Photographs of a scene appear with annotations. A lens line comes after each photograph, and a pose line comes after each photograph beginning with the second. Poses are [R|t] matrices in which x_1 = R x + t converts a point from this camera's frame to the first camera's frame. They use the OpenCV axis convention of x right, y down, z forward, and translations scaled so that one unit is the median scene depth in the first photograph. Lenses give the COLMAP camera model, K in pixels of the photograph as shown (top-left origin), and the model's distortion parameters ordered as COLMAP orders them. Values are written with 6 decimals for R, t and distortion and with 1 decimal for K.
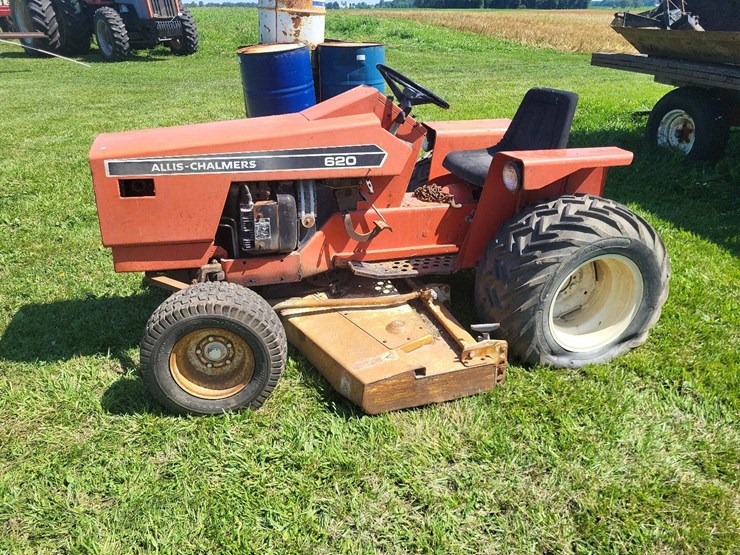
lens RADIAL K [[567.1, 0, 358.8], [0, 567.1, 266.4], [0, 0, 1]] dist [0.046860, -0.036901]
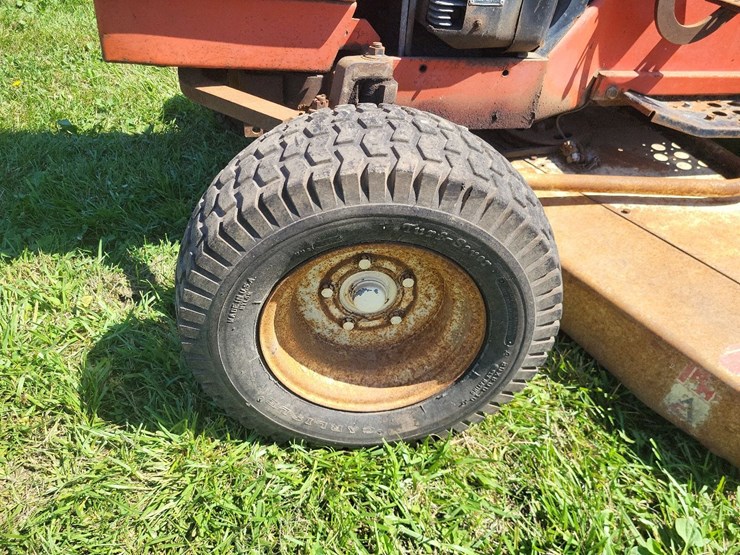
lens RADIAL K [[567.1, 0, 365.9], [0, 567.1, 271.0], [0, 0, 1]] dist [0.046860, -0.036901]
pose [[0.996790, 0.079907, 0.004946, -0.234495], [-0.078712, 0.966860, 0.242870, 0.037873], [0.014625, -0.242479, 0.970046, 0.576514]]
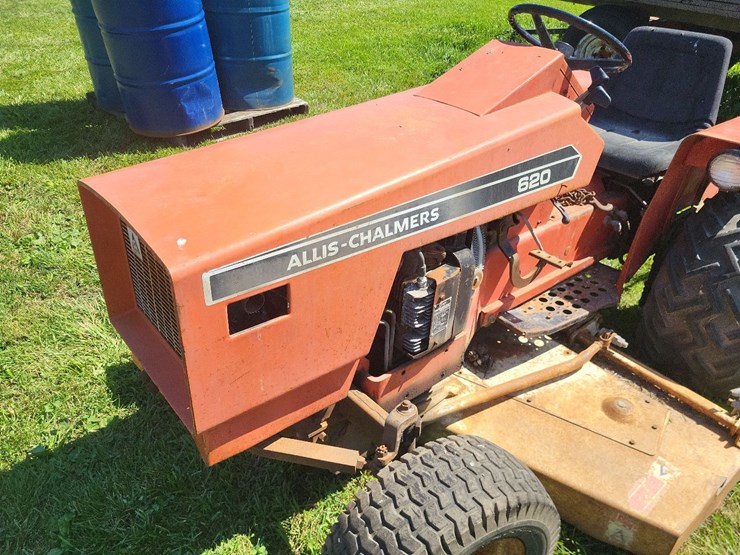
lens RADIAL K [[567.1, 0, 368.1], [0, 567.1, 279.5], [0, 0, 1]] dist [0.046860, -0.036901]
pose [[0.918287, -0.191215, 0.346679, -0.424838], [0.133397, 0.973869, 0.183805, -0.216079], [-0.372766, -0.122540, 0.919799, 0.487866]]
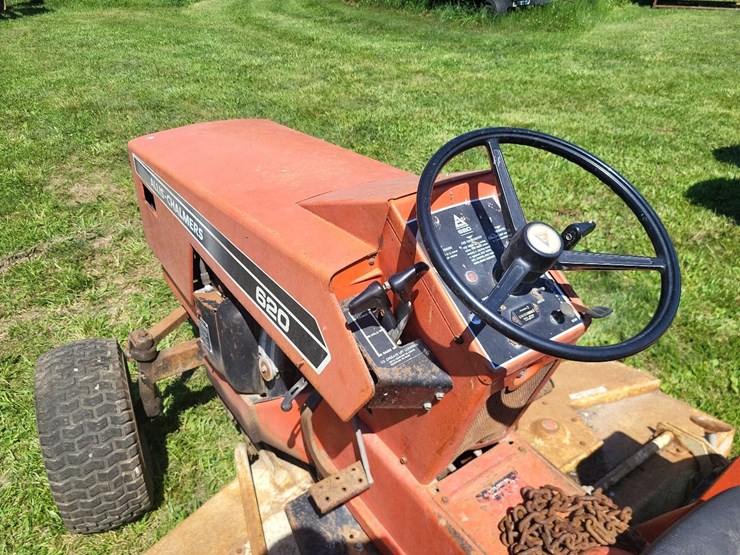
lens RADIAL K [[567.1, 0, 366.9], [0, 567.1, 273.6], [0, 0, 1]] dist [0.046860, -0.036901]
pose [[0.314523, 0.480956, -0.818387, 0.349629], [-0.374265, 0.855132, 0.358713, -0.398544], [0.872354, 0.193470, 0.448963, 0.849124]]
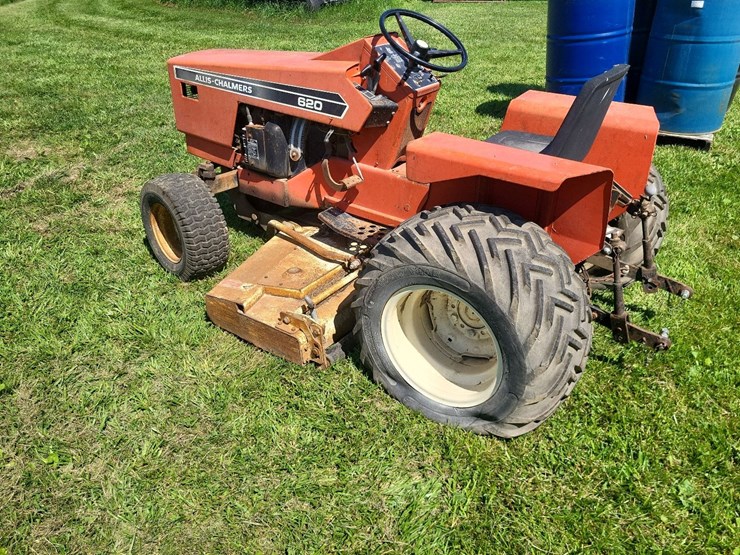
lens RADIAL K [[576.9, 0, 373.0], [0, 576.9, 274.8], [0, 0, 1]] dist [0.042913, -0.029546]
pose [[0.608687, 0.393069, -0.689200, 0.873407], [-0.315891, 0.916899, 0.243944, -0.191305], [0.727814, 0.069226, 0.682271, 0.386992]]
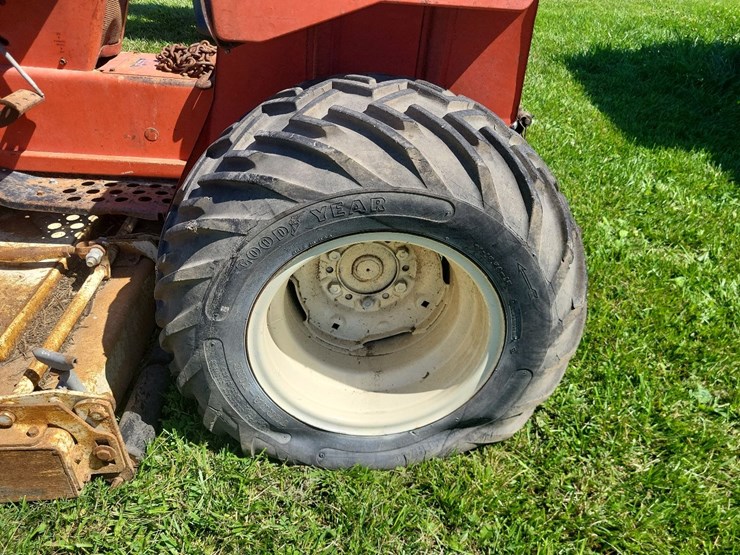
lens RADIAL K [[567.1, 0, 375.8], [0, 567.1, 267.5], [0, 0, 1]] dist [0.046860, -0.036901]
pose [[0.973708, 0.166577, -0.155388, 0.472637], [-0.144394, 0.978902, 0.144575, -0.050490], [0.176192, -0.118337, 0.977217, 0.595662]]
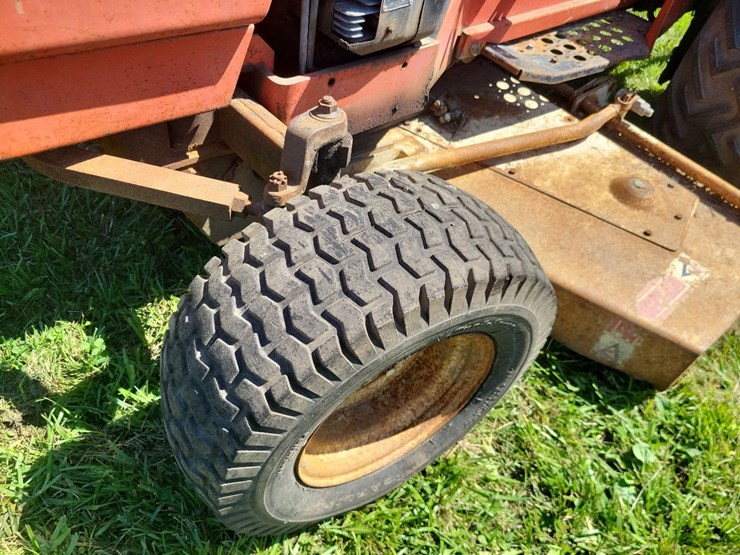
lens RADIAL K [[581.4, 0, 368.9], [0, 581.4, 276.6], [0, 0, 1]] dist [0.030154, -0.018514]
pose [[0.899701, -0.215823, 0.379419, -0.347047], [0.027629, 0.895630, 0.443942, -0.059112], [-0.435631, -0.388932, 0.811762, 0.655054]]
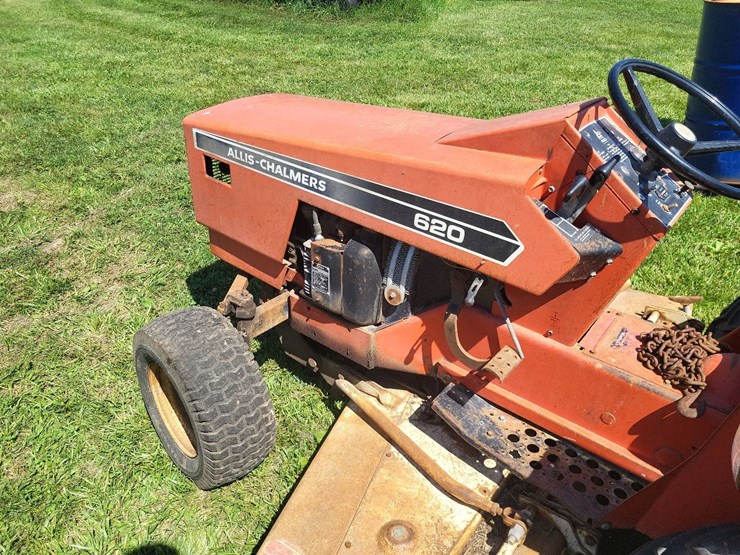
lens RADIAL K [[567.1, 0, 369.6], [0, 567.1, 277.4], [0, 0, 1]] dist [0.046860, -0.036901]
pose [[0.577833, 0.427104, -0.695479, 0.333471], [-0.336705, 0.900995, 0.273565, -0.268624], [0.743464, 0.076097, 0.664433, 0.579246]]
